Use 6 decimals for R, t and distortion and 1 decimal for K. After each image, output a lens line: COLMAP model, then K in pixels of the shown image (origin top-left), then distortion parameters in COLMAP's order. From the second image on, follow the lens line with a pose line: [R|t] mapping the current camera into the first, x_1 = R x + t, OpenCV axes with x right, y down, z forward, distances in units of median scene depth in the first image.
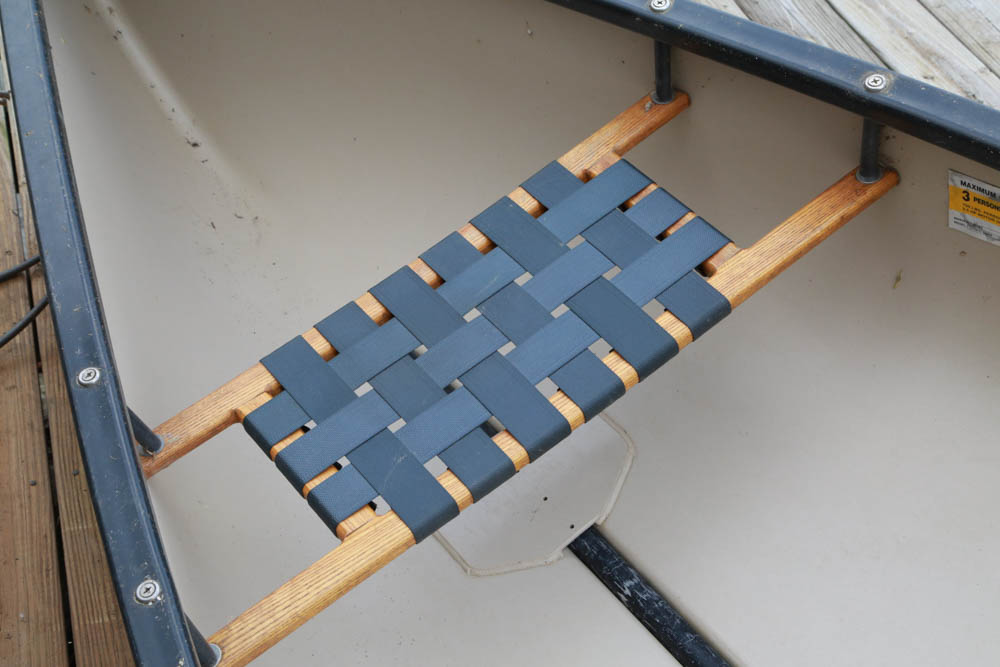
lens RADIAL K [[1565.4, 0, 497.0], [0, 1565.4, 330.3], [0, 0, 1]] dist [0.189240, 0.000000]
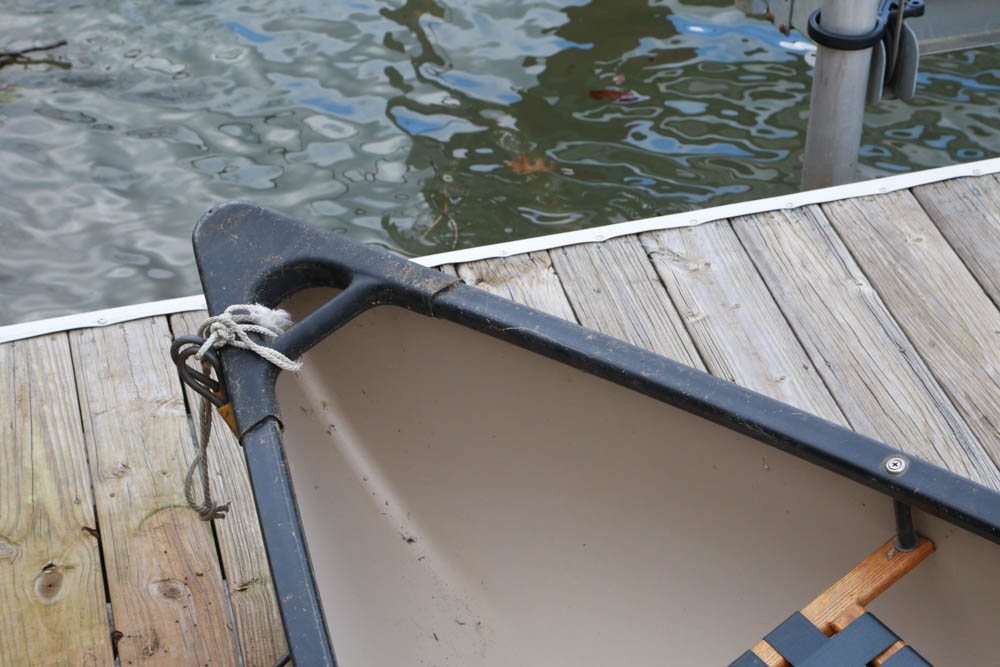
lens RADIAL K [[2356.8, 0, 495.8], [0, 2356.8, 337.0], [0, 0, 1]] dist [0.443843, 0.000000]
pose [[0.994579, -0.033223, -0.098531, 0.001113], [0.023604, 0.994982, -0.097234, -0.138694], [0.101267, 0.094381, 0.990372, -0.541712]]
